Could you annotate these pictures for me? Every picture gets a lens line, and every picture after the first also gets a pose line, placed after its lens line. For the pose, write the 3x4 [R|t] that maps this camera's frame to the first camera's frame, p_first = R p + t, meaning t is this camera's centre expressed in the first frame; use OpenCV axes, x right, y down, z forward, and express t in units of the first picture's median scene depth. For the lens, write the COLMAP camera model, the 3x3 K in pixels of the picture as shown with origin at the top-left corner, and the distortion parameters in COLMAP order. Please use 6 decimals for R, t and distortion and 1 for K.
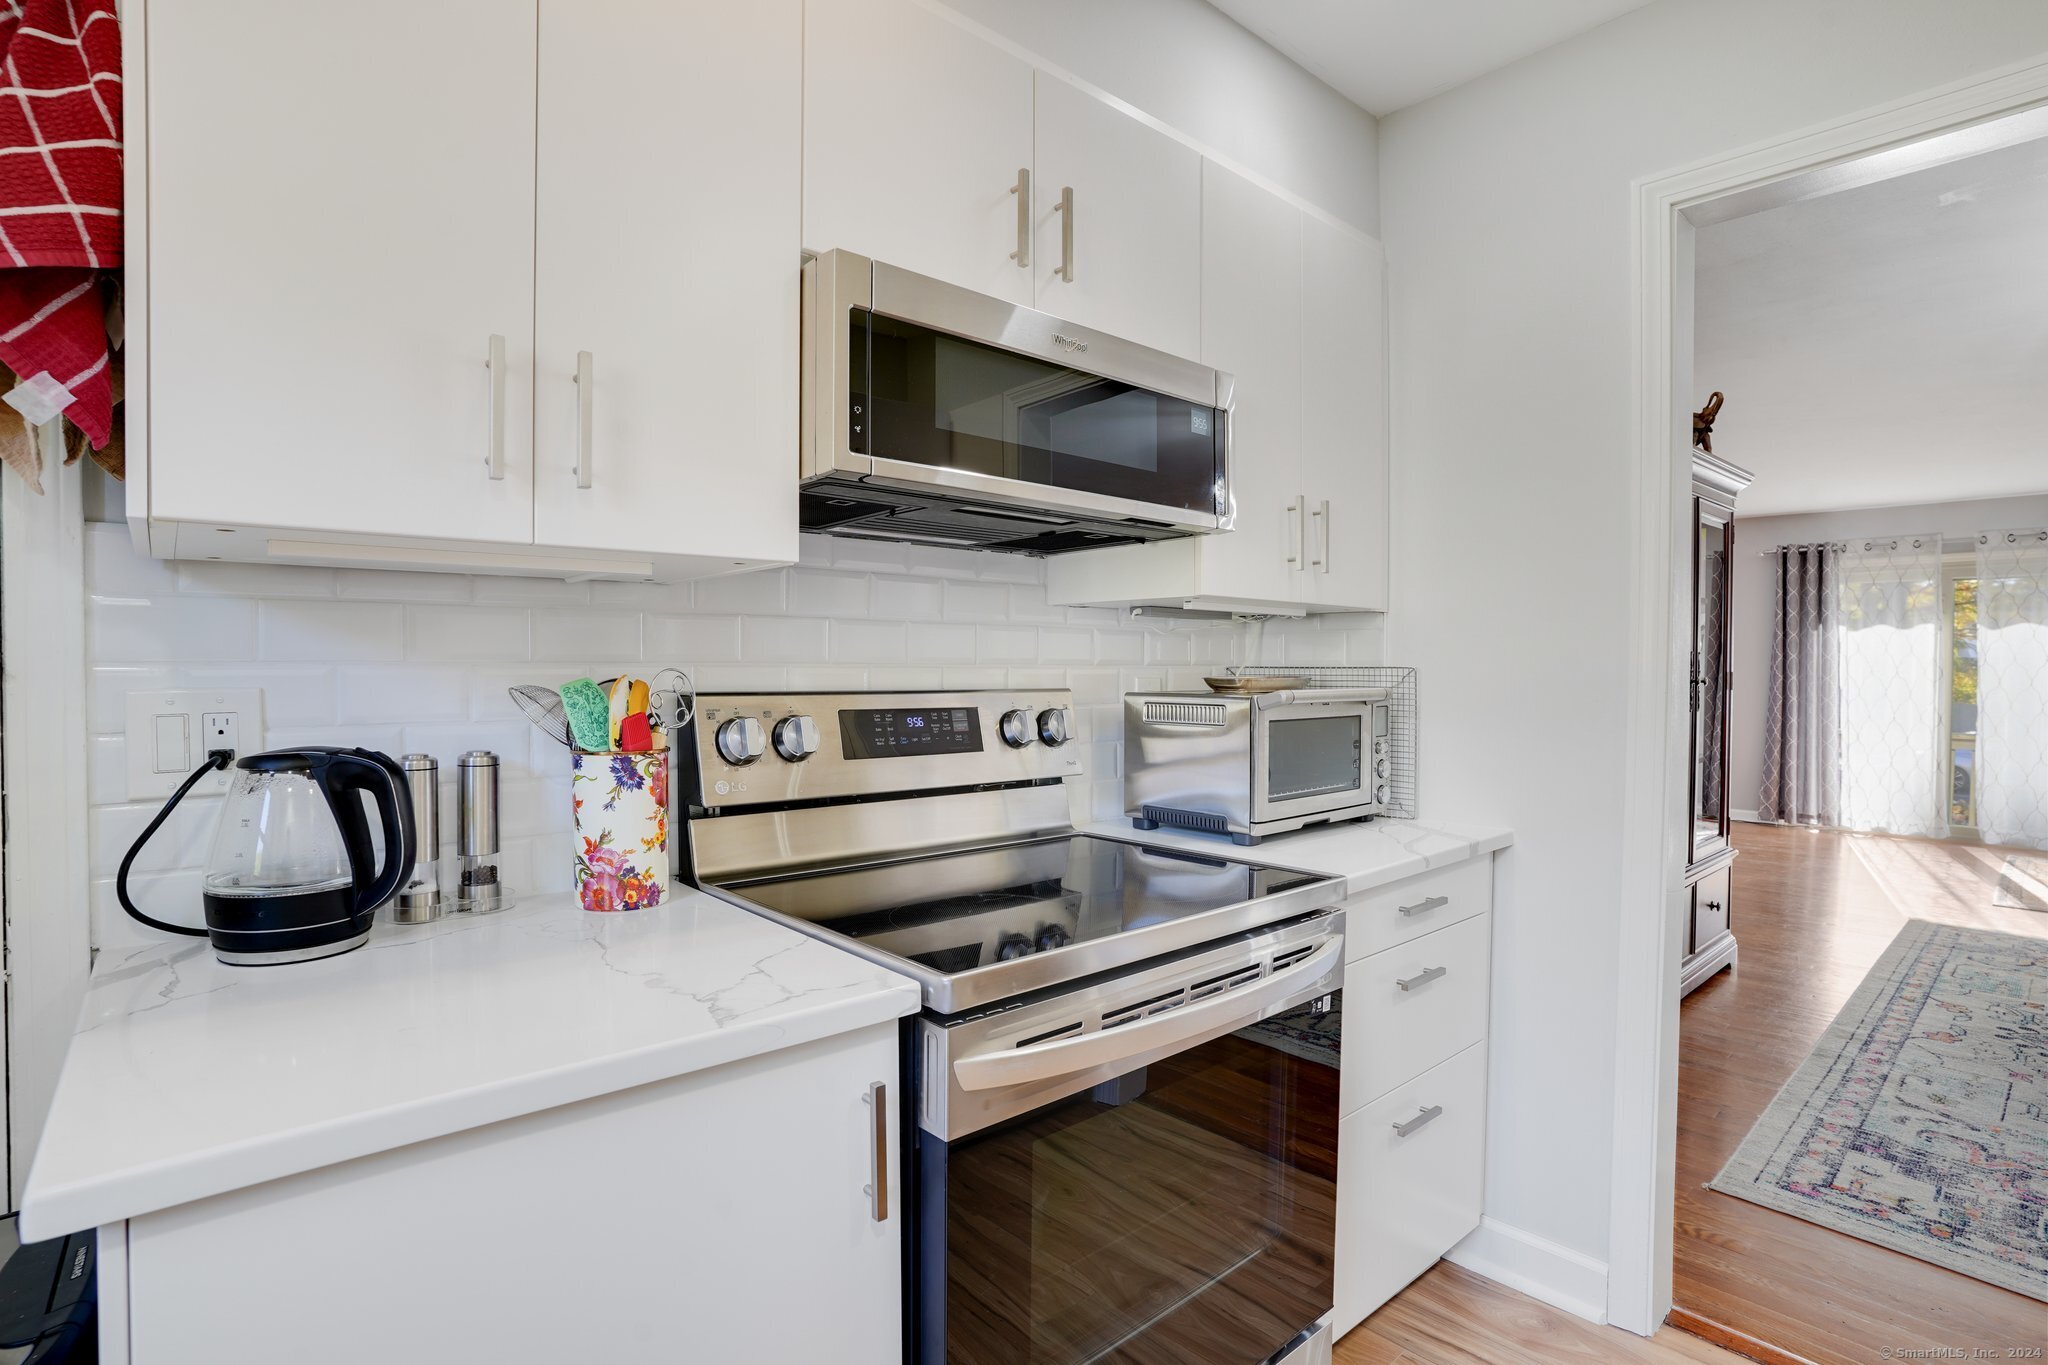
lens RADIAL K [[1002.2, 0, 1014.7], [0, 1002.2, 681.0], [0, 0, 1]] dist [-0.066685, 0.025517]
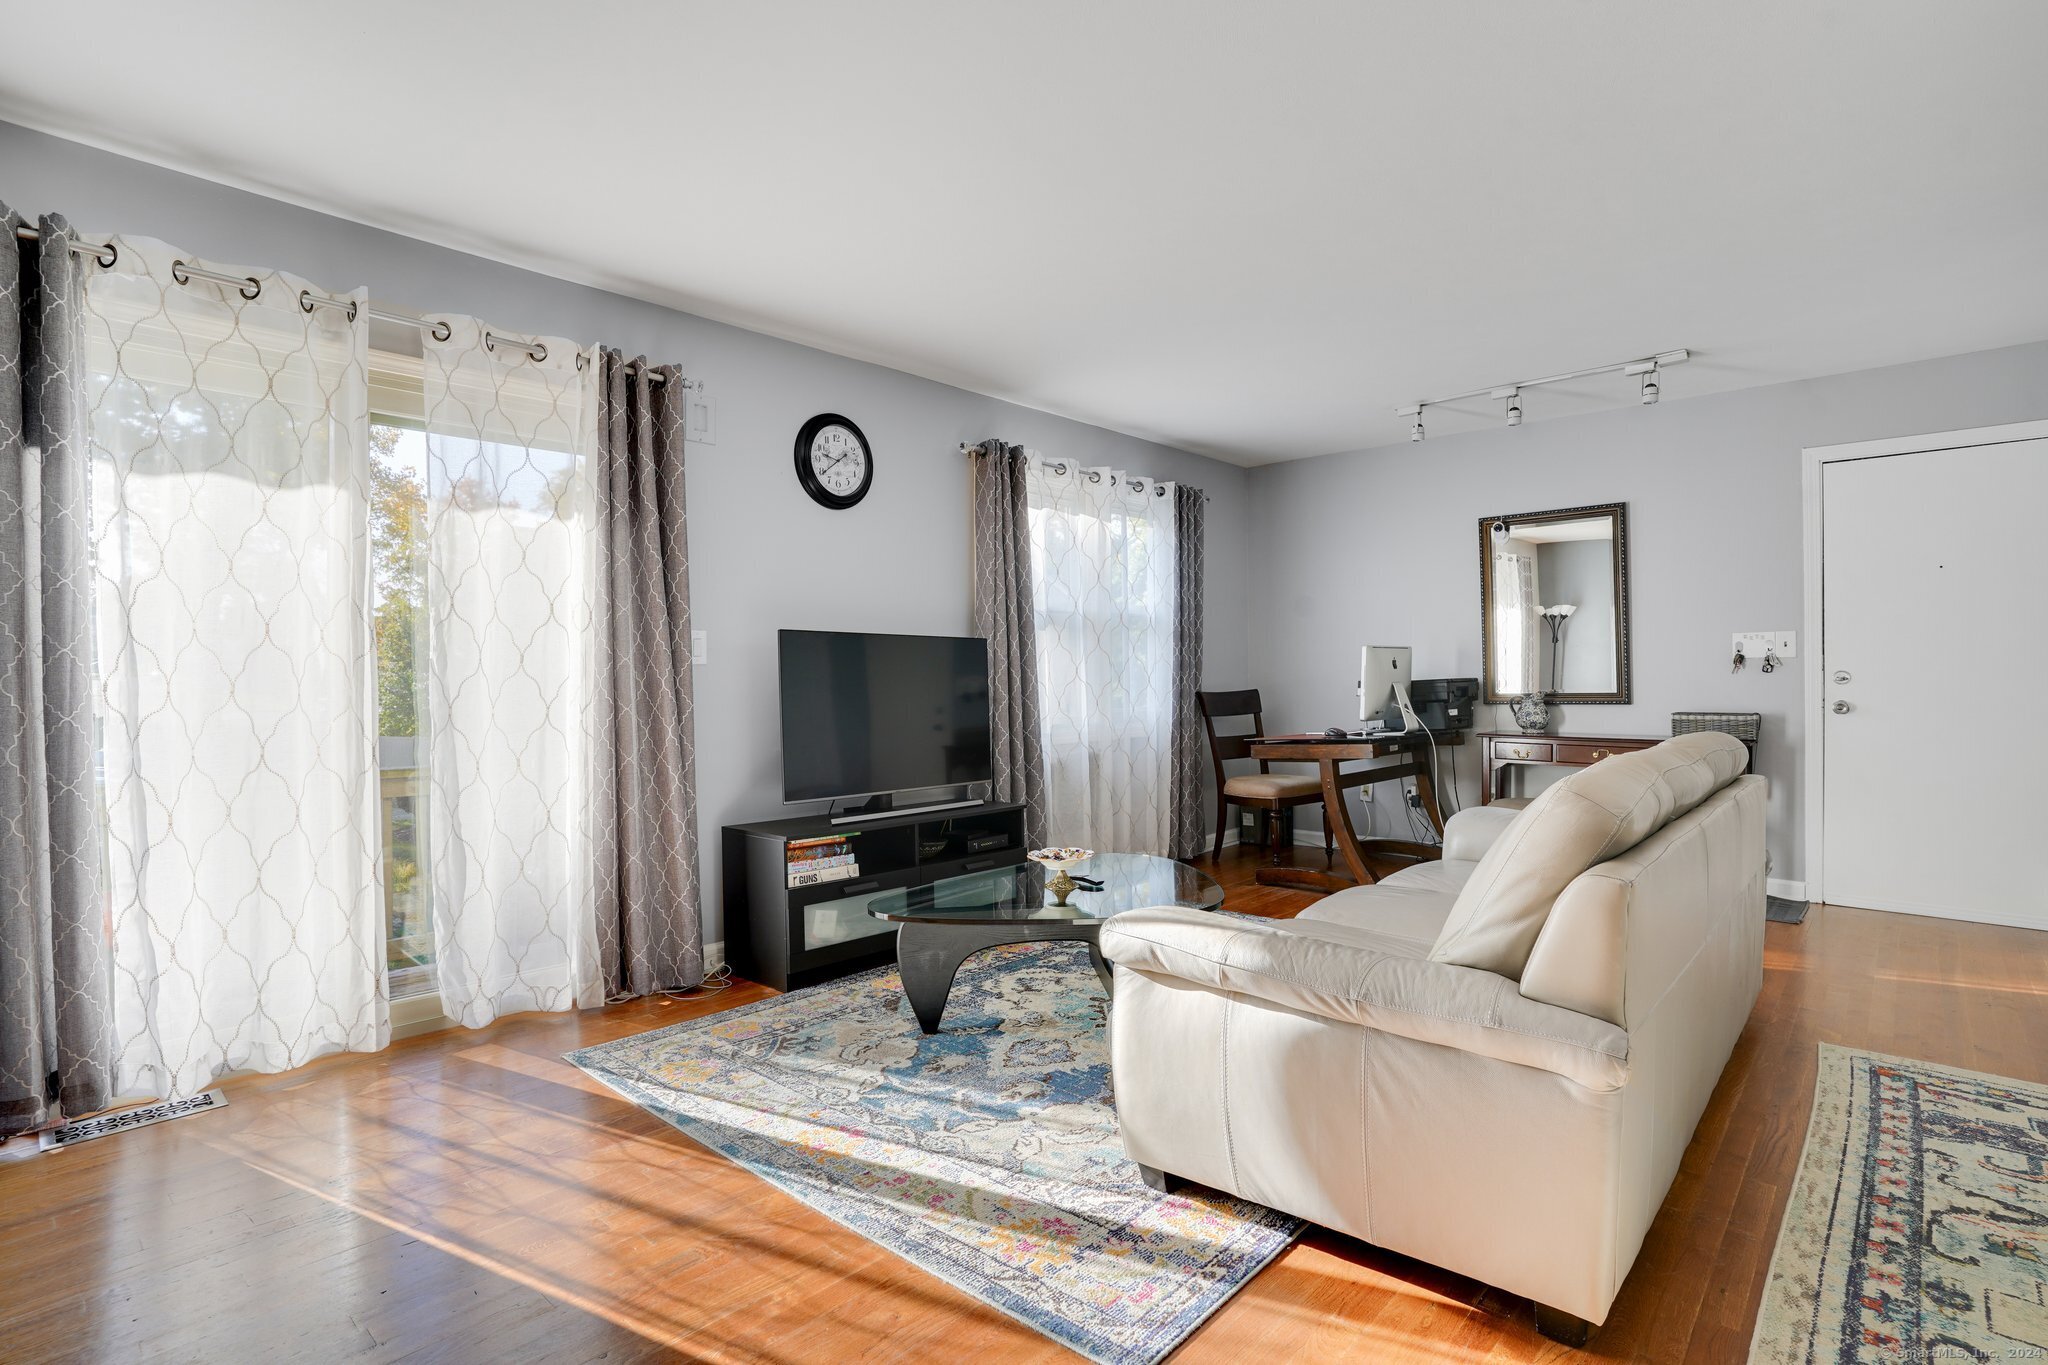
lens RADIAL K [[1002.2, 0, 1014.7], [0, 1002.2, 681.0], [0, 0, 1]] dist [-0.066685, 0.025517]
pose [[-0.099235, -0.009816, 0.995016, 1.508196], [0.022220, 0.999680, 0.012078, 0.029842], [-0.994816, 0.023308, -0.098985, 2.191223]]
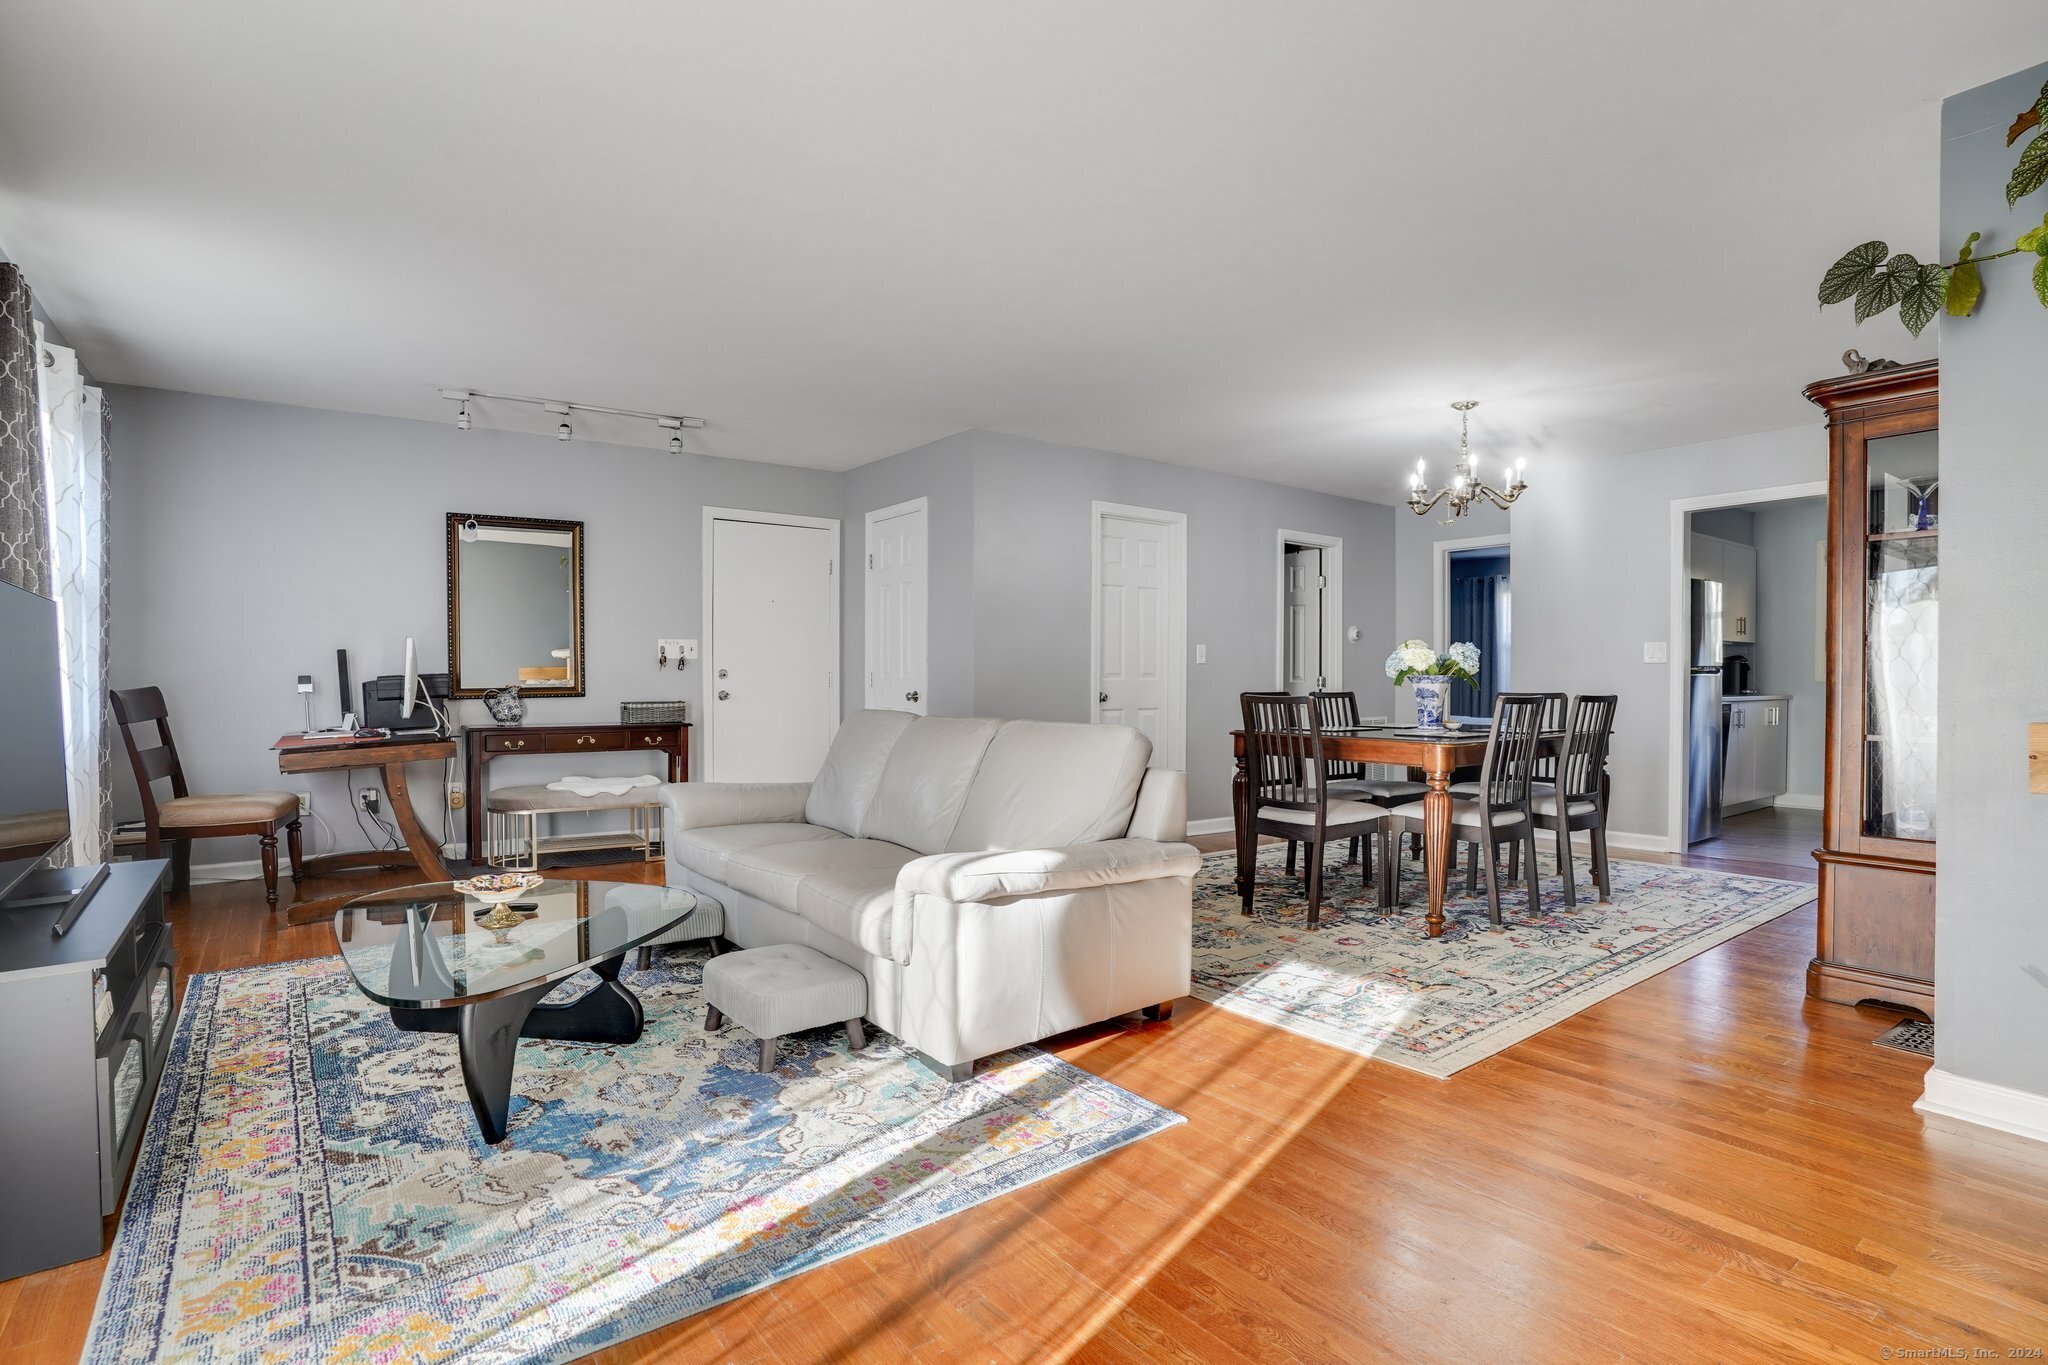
lens RADIAL K [[1002.2, 0, 1014.7], [0, 1002.2, 681.0], [0, 0, 1]] dist [-0.066685, 0.025517]
pose [[-0.996712, -0.009121, 0.080516, 2.196500], [-0.007241, 0.999695, 0.023611, 0.030145], [-0.080707, 0.022950, -0.996474, 3.032704]]
